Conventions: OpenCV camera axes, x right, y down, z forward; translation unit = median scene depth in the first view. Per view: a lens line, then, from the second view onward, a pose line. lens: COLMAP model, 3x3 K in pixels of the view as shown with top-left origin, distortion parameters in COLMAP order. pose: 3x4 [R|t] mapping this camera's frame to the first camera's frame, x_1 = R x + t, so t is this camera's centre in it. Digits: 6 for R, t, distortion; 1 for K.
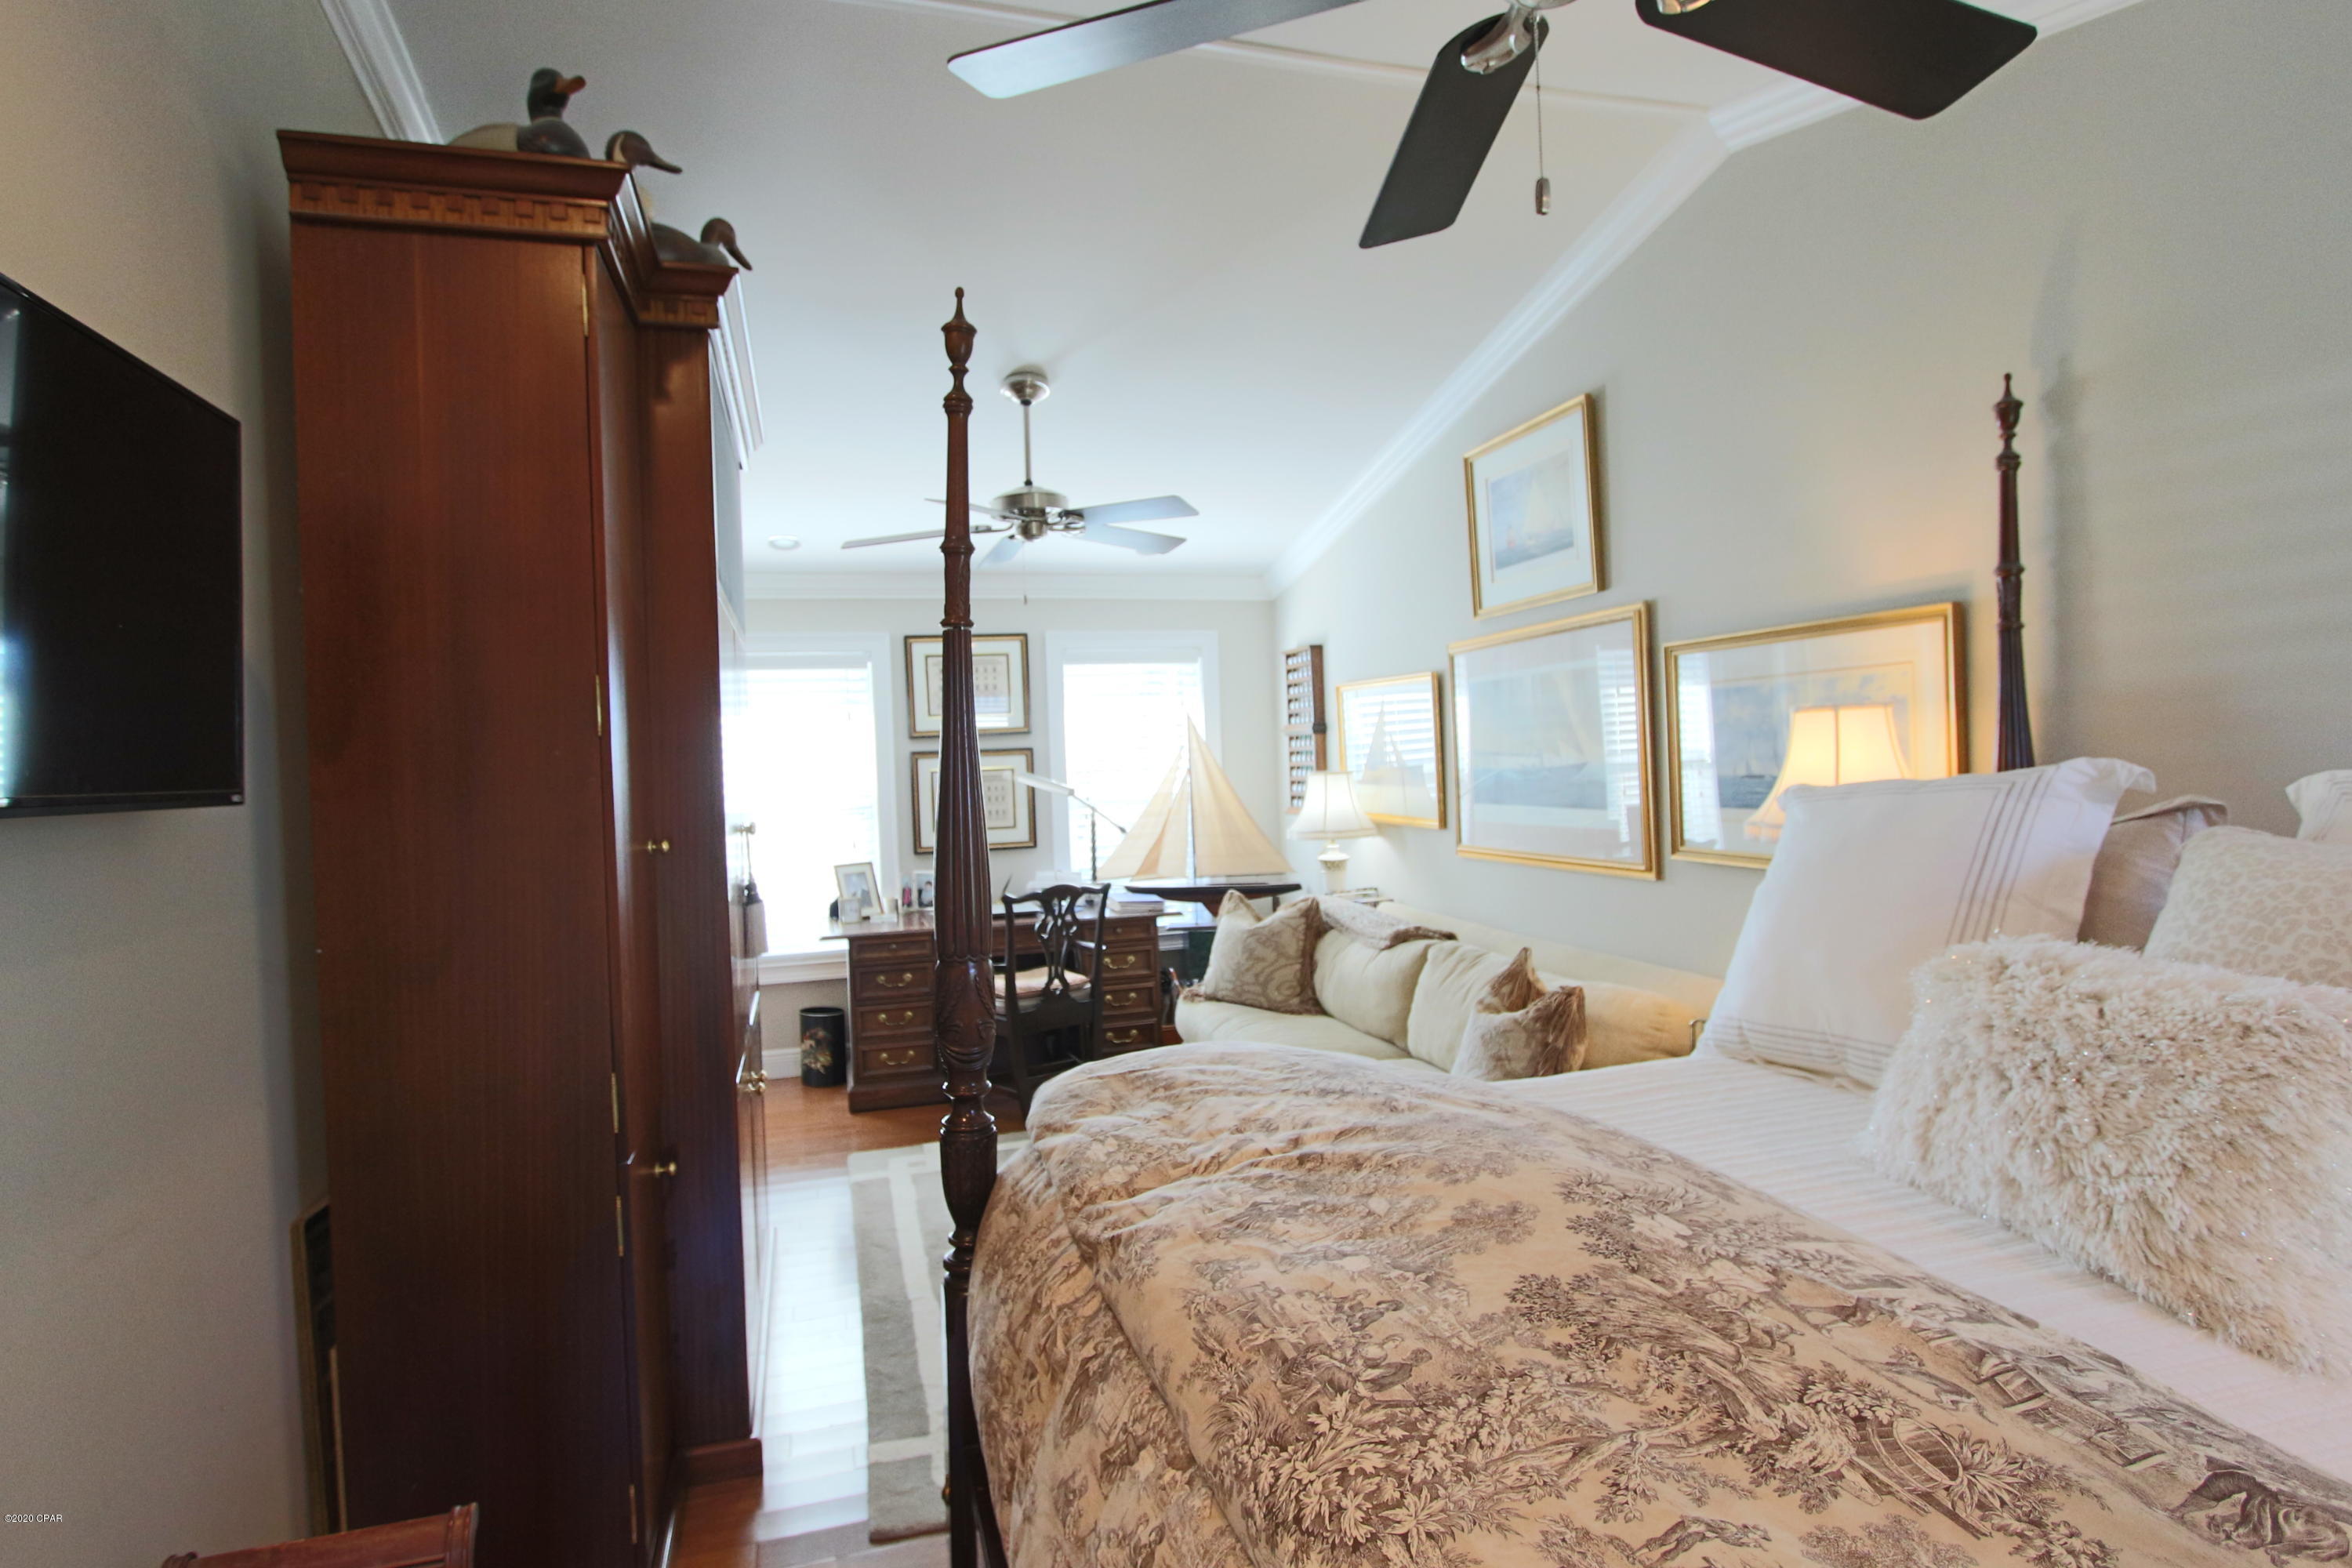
lens RADIAL K [[1246.0, 0, 1204.7], [0, 1246.0, 776.5], [0, 0, 1]] dist [0.009302, -0.000591]
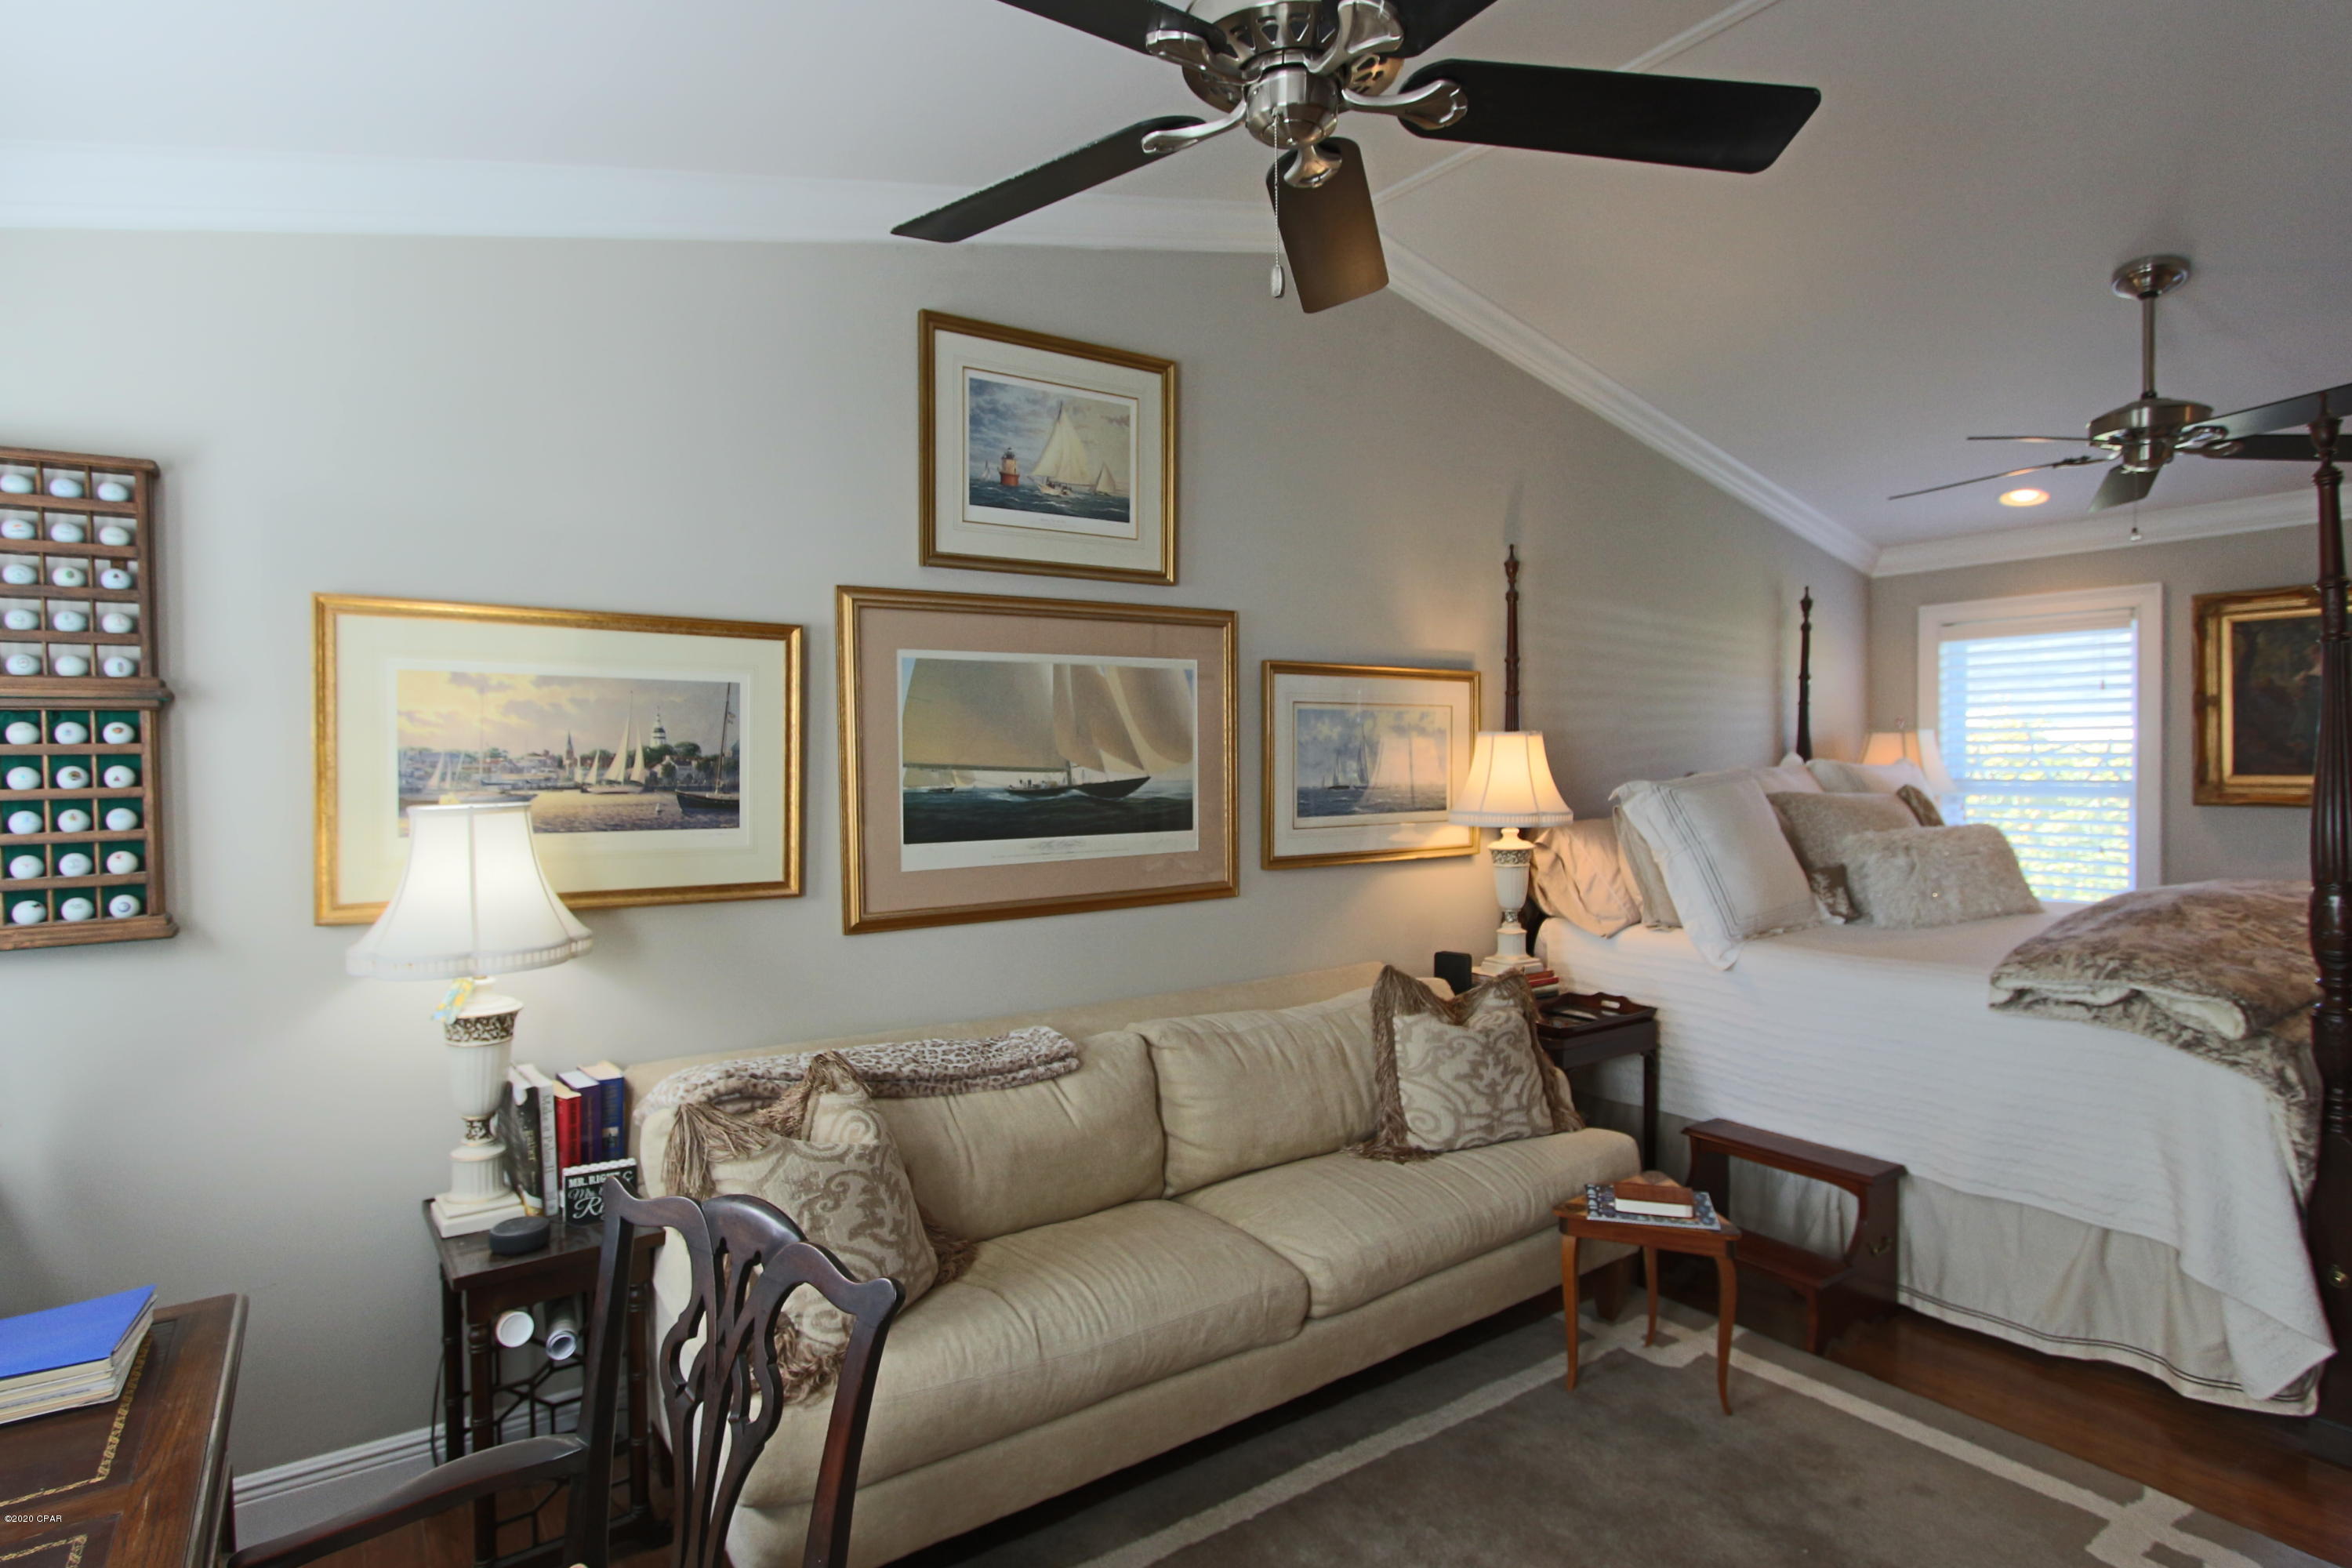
lens RADIAL K [[1212.8, 0, 1176.4], [0, 1212.8, 782.9], [0, 0, 1]] dist [-0.018480, 0.001159]
pose [[-0.301983, 0.025007, 0.952985, -0.782701], [0.037562, 0.999192, -0.014317, 0.008320], [-0.952573, 0.031473, -0.302679, 1.944129]]
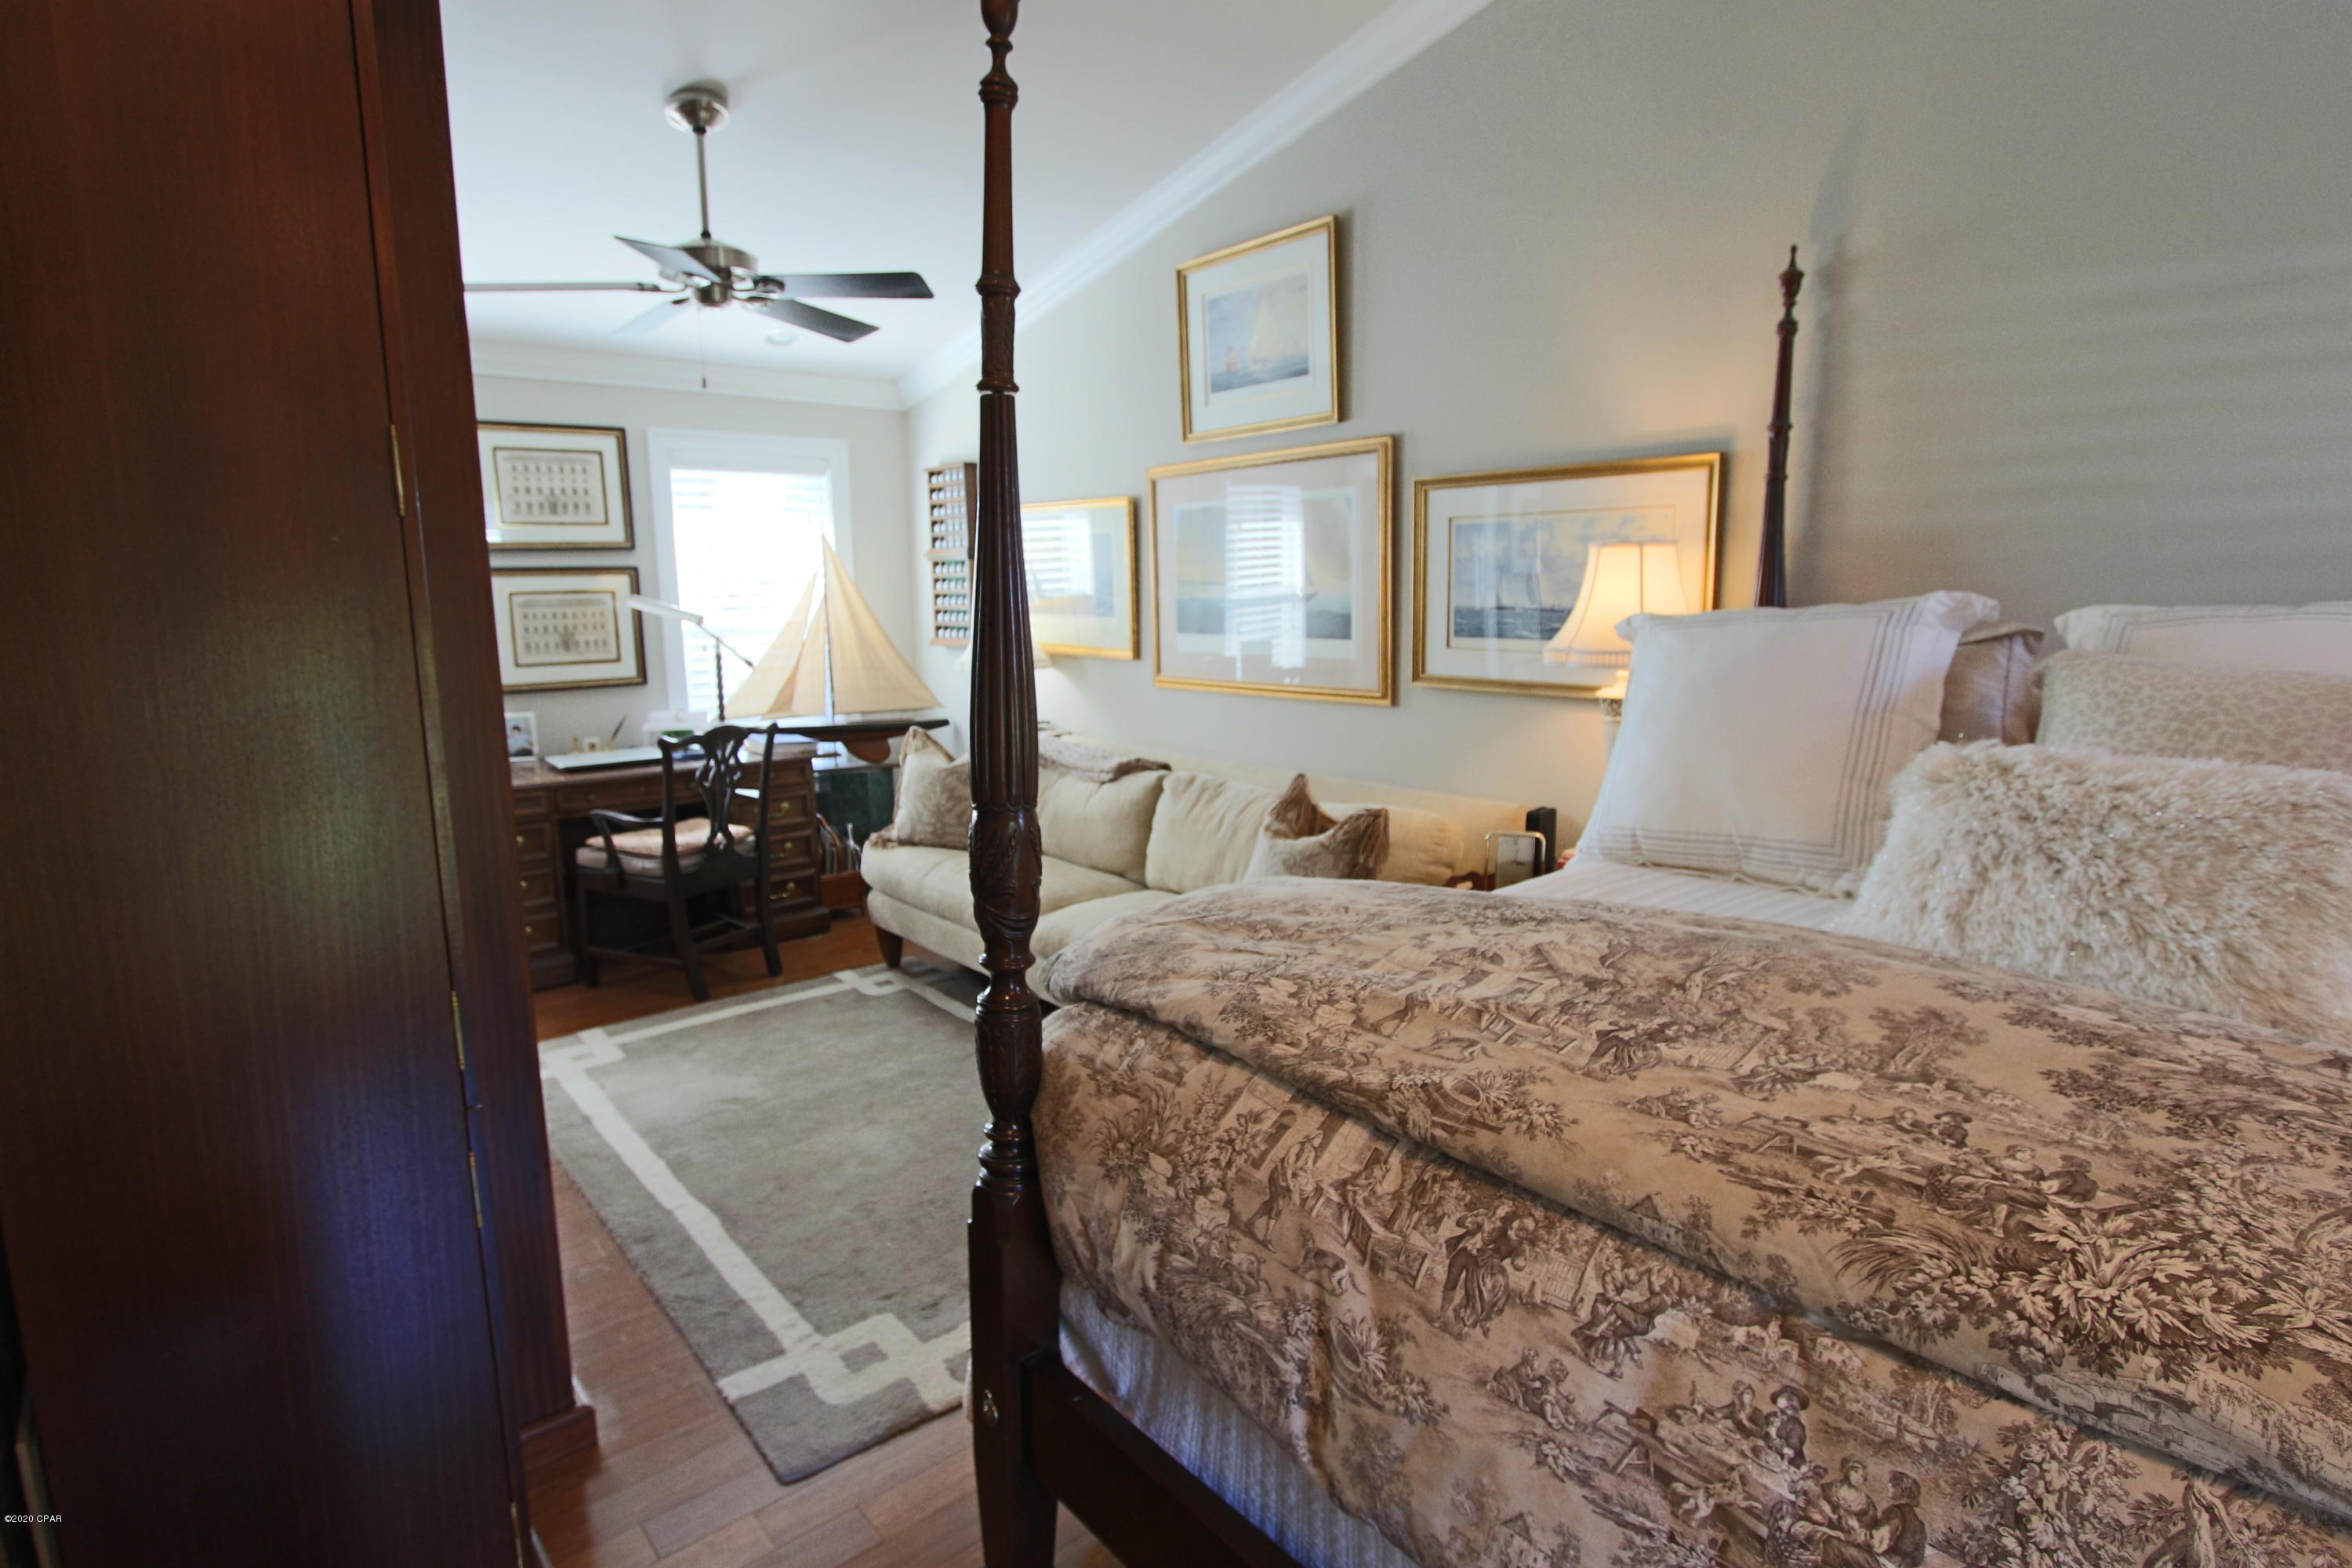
lens RADIAL K [[1246.0, 0, 1204.7], [0, 1246.0, 776.5], [0, 0, 1]] dist [0.009302, -0.000591]
pose [[0.917231, -0.039681, 0.396374, -0.301305], [-0.012905, 0.991544, 0.129126, 0.010826], [-0.398146, -0.123553, 0.908963, 0.136459]]
